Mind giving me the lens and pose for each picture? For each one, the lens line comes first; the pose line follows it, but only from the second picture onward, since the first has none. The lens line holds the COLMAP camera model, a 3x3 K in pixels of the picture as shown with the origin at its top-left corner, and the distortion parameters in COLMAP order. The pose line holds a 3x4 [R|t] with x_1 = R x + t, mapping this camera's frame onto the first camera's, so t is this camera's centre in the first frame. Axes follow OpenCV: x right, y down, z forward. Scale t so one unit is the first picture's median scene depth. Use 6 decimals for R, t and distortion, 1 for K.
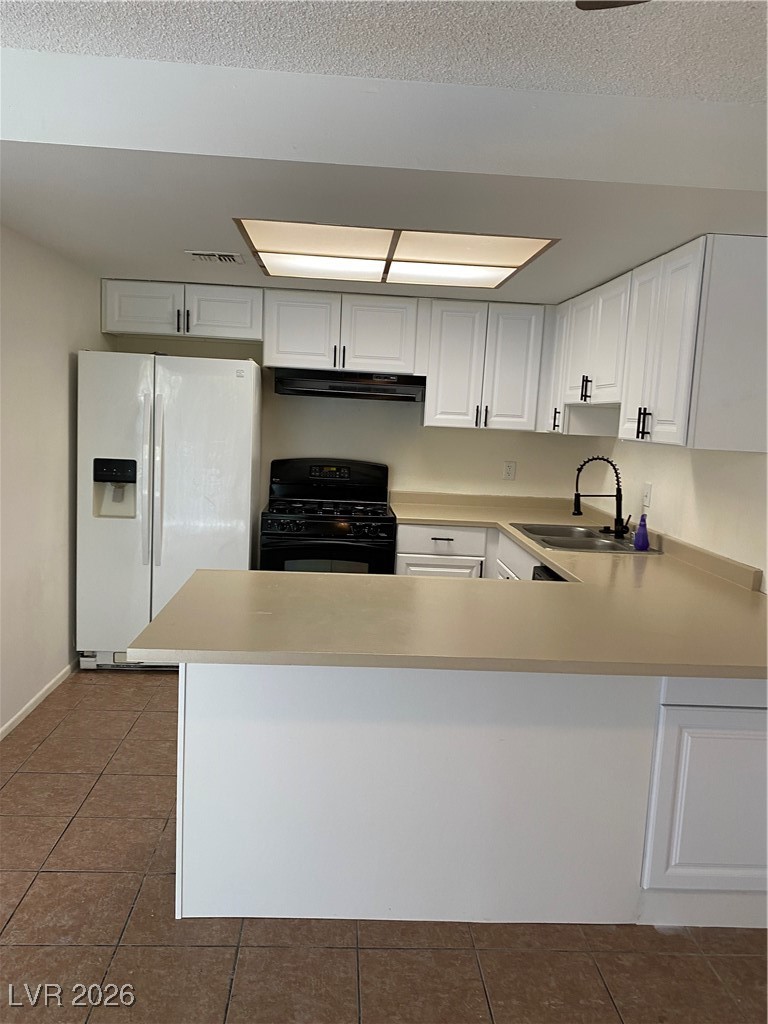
lens RADIAL K [[766.7, 0, 379.7], [0, 766.7, 507.5], [0, 0, 1]] dist [0.061578, -0.052511]
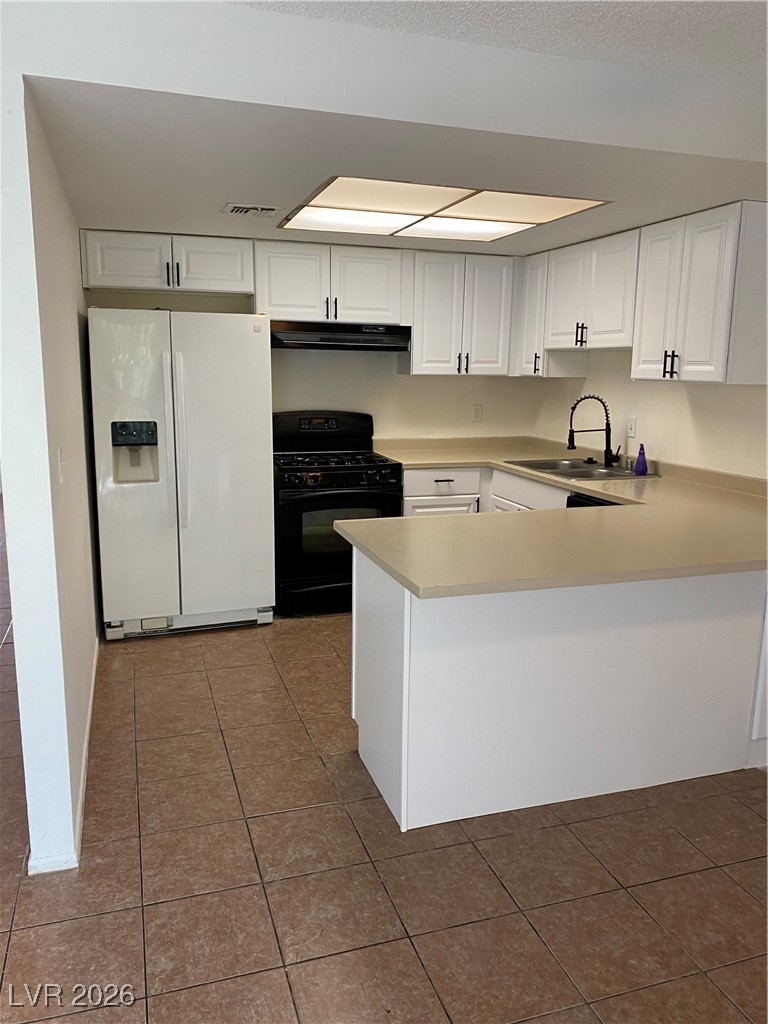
lens RADIAL K [[764.2, 0, 384.0], [0, 764.2, 512.0], [0, 0, 1]] dist [0.025648, -0.005459]
pose [[0.963607, -0.085159, 0.253395, -0.278815], [0.066077, 0.994365, 0.082901, -0.009012], [-0.259026, -0.063140, 0.963804, -0.010044]]
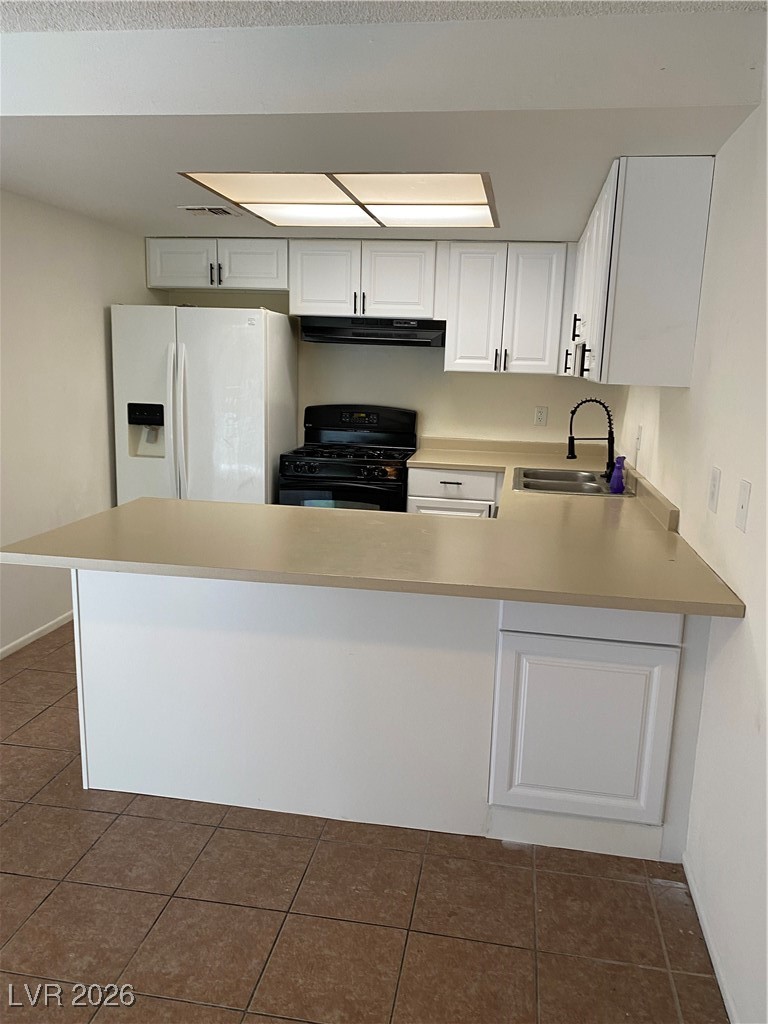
lens RADIAL K [[772.1, 0, 400.2], [0, 772.1, 511.2], [0, 0, 1]] dist [0.033634, -0.002760]
pose [[0.978140, 0.023668, -0.206595, 0.232271], [-0.011438, 0.998121, 0.060195, 0.018465], [0.207631, -0.056516, 0.976573, -0.012875]]
